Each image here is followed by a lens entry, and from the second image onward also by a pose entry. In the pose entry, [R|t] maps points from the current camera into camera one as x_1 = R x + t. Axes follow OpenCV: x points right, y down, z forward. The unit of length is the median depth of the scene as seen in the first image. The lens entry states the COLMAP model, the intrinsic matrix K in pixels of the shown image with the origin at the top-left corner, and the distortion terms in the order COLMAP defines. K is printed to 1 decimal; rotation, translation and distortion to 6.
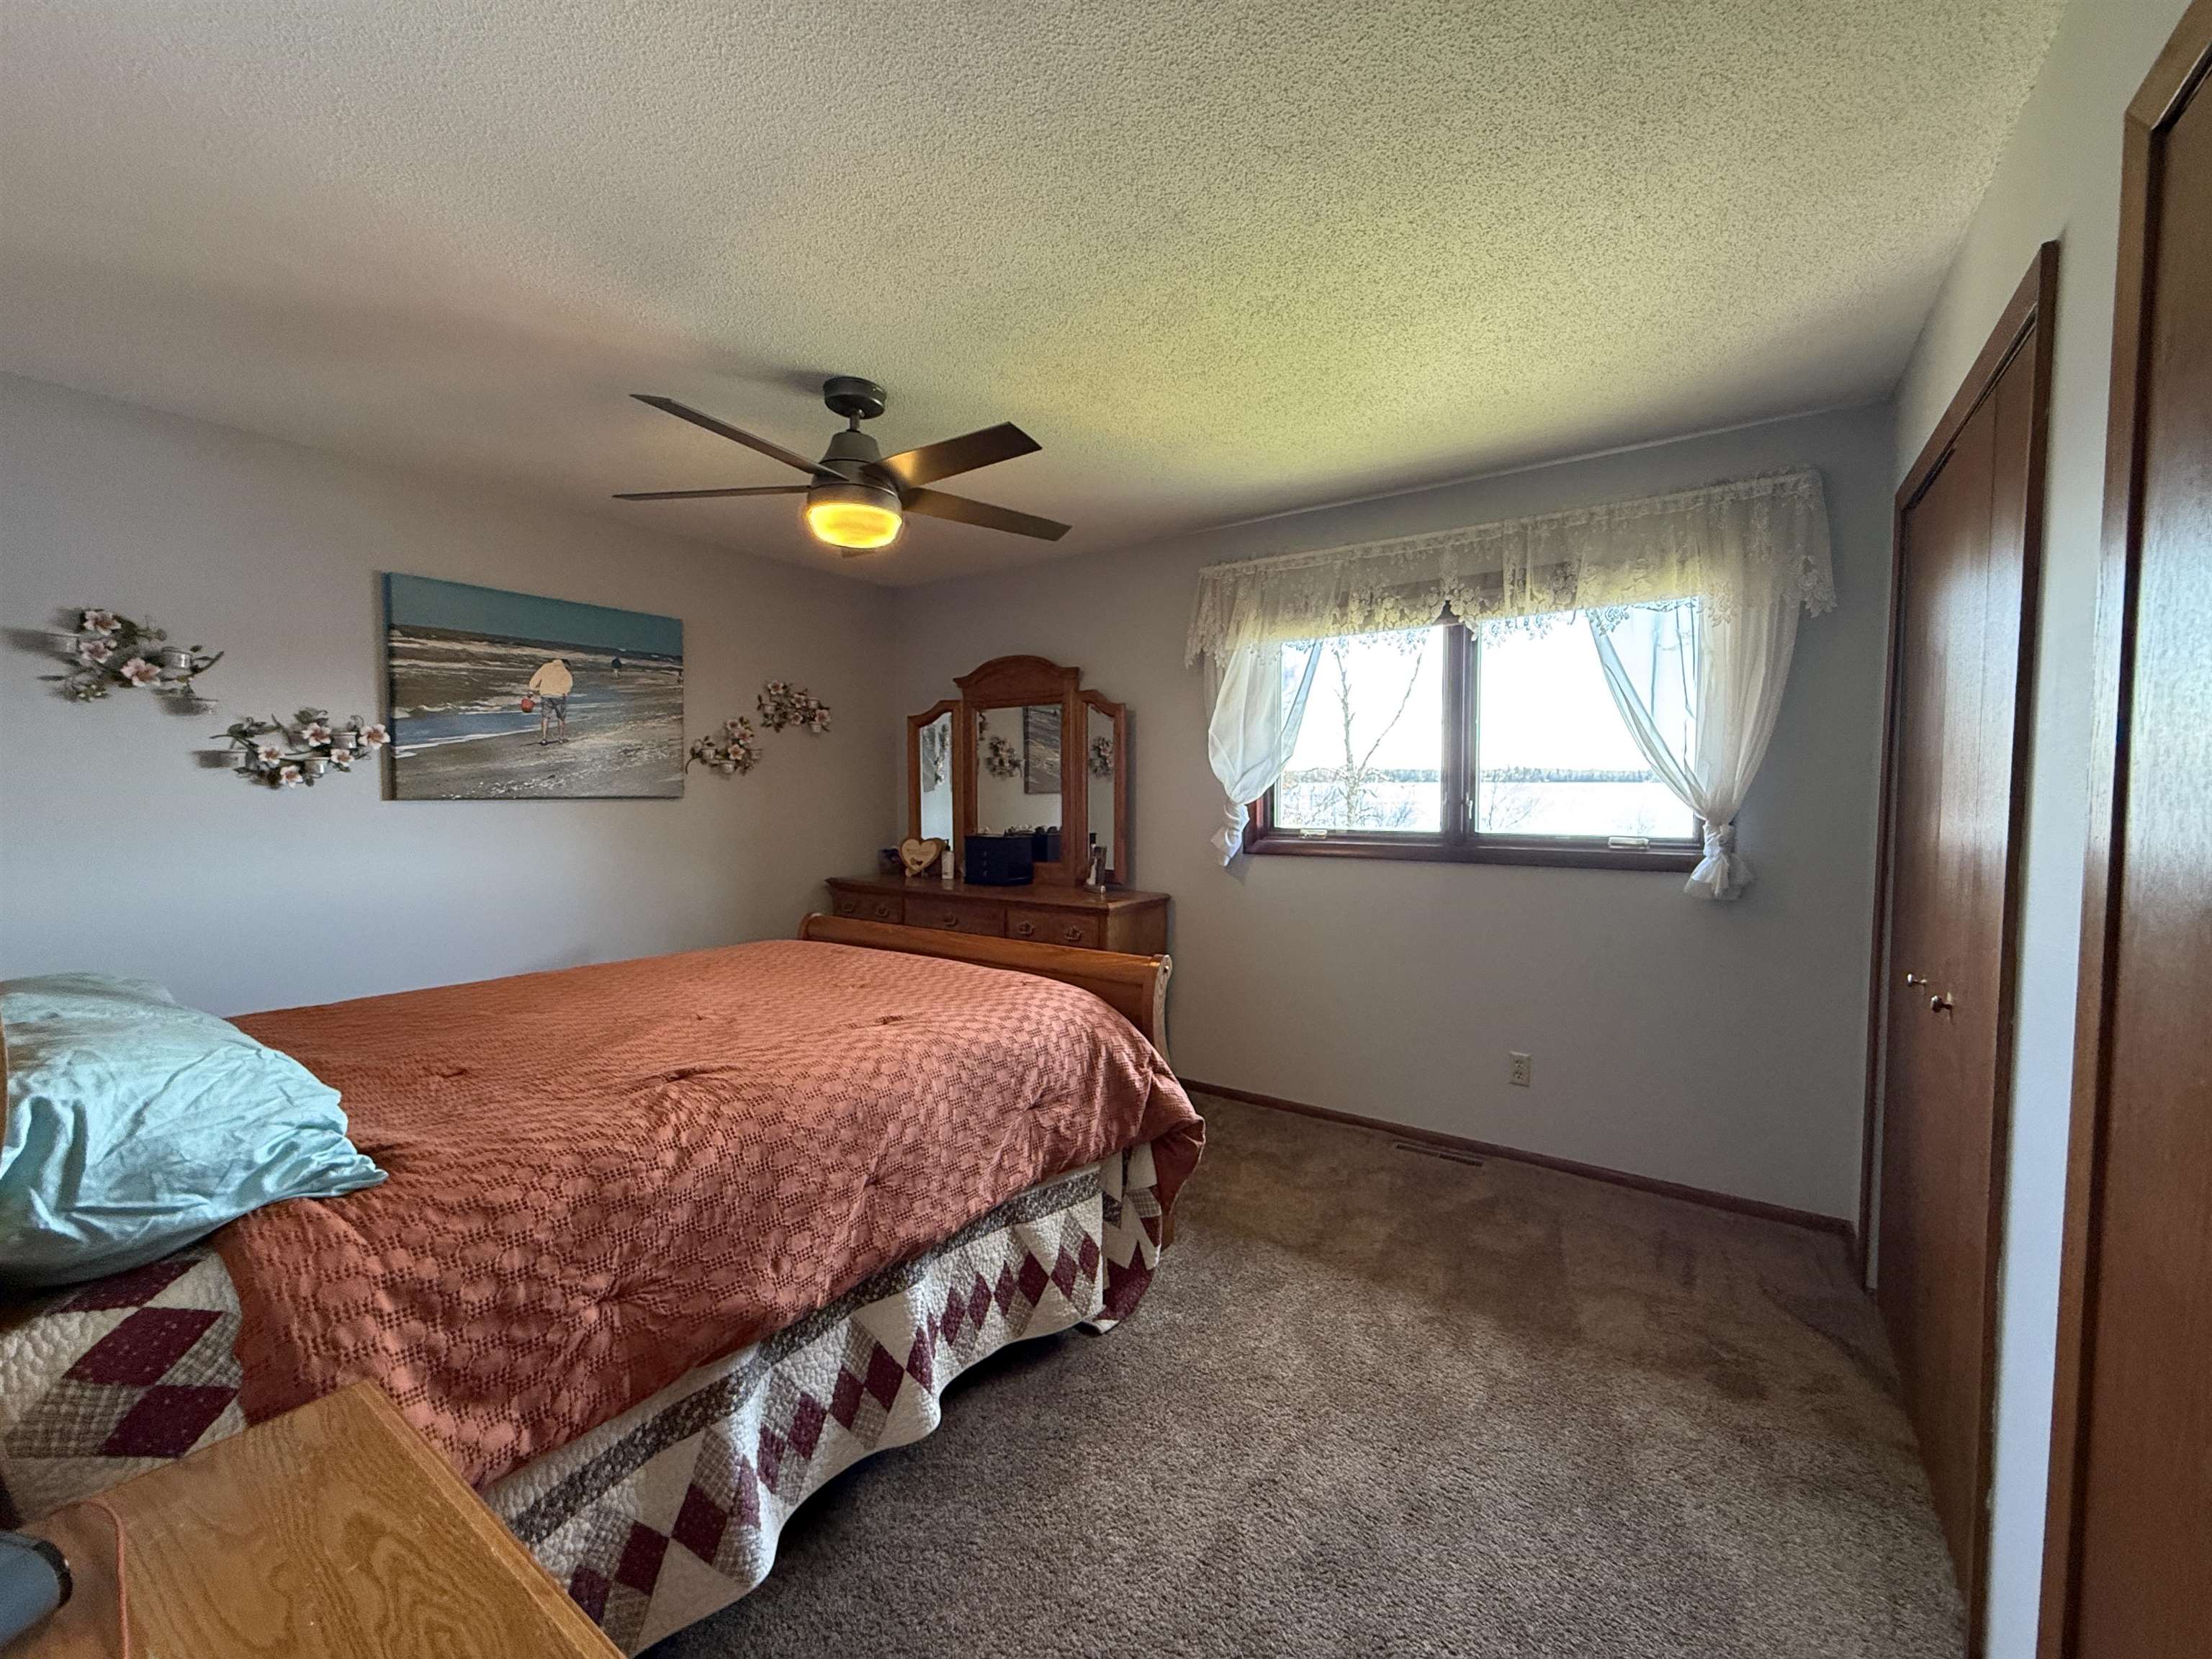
lens RADIAL K [[881.3, 0, 1102.5], [0, 881.3, 836.3], [0, 0, 1]] dist [-0.001798, 0.000366]
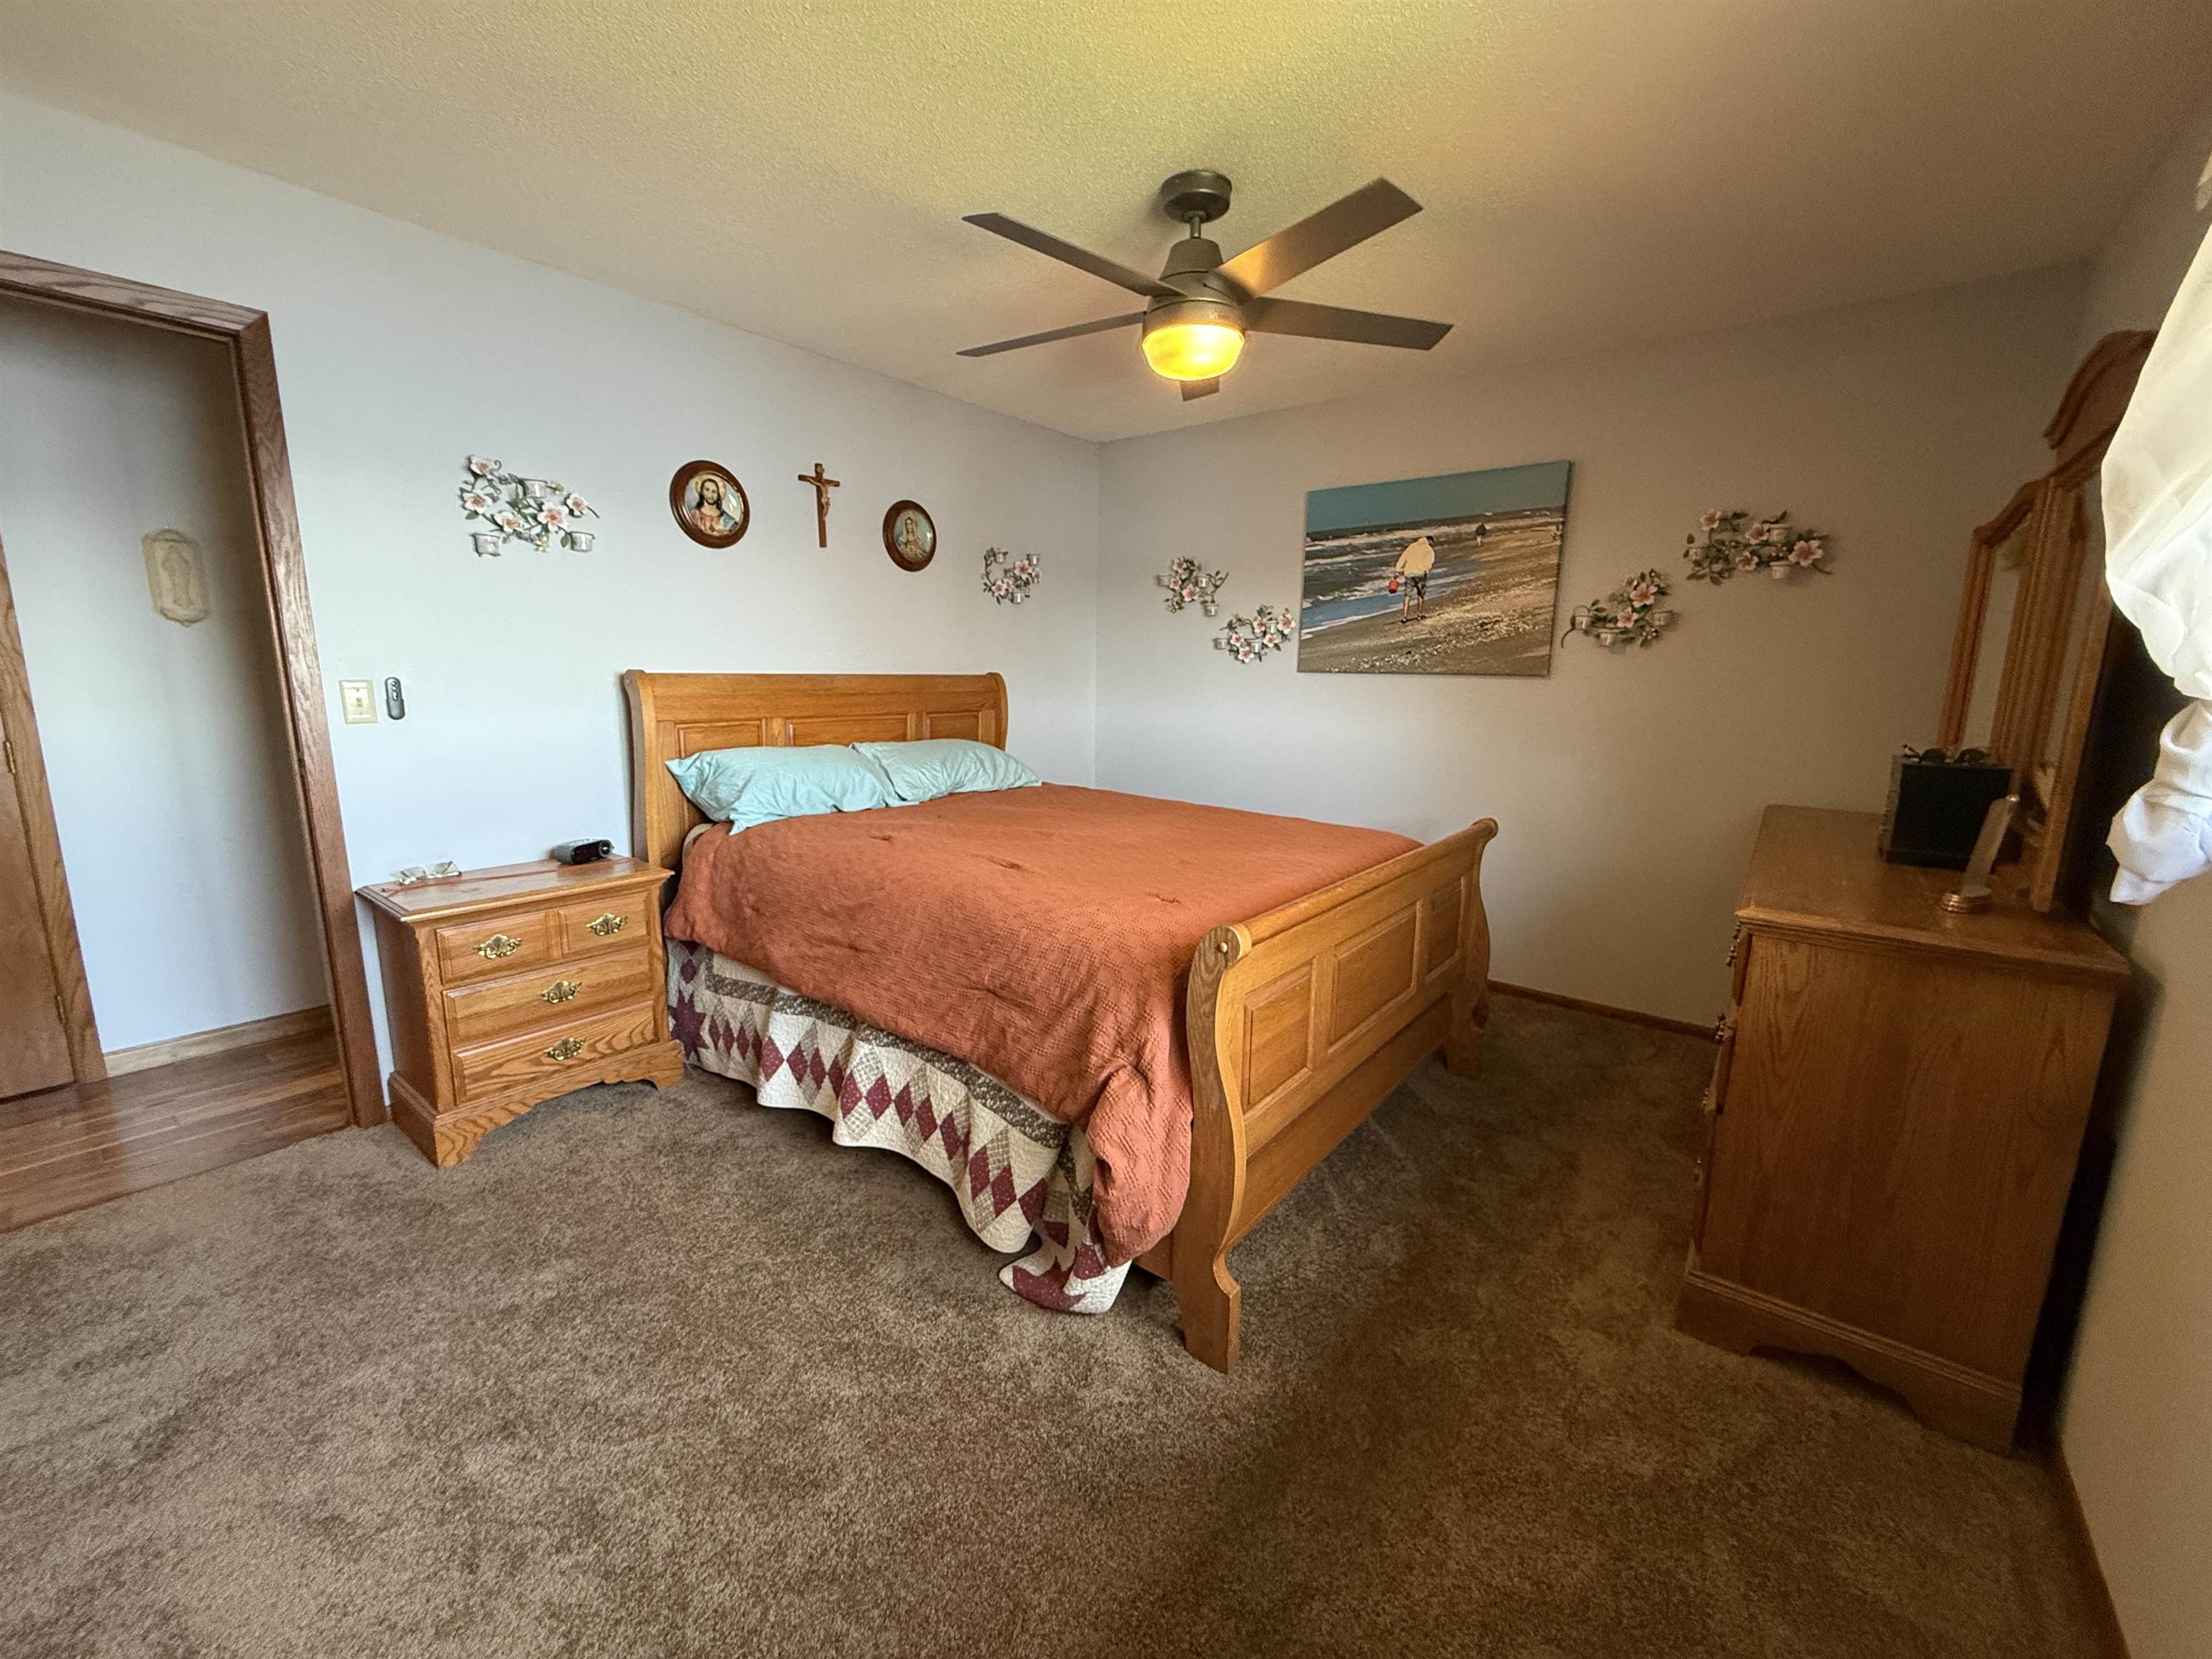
lens RADIAL K [[881.3, 0, 1095.6], [0, 881.3, 827.6], [0, 0, 1]] dist [-0.001798, 0.000366]
pose [[-0.067823, 0.173115, -0.982564, 0.551012], [-0.069727, 0.981601, 0.177759, -0.025610], [0.995258, 0.080567, -0.054504, 0.788900]]
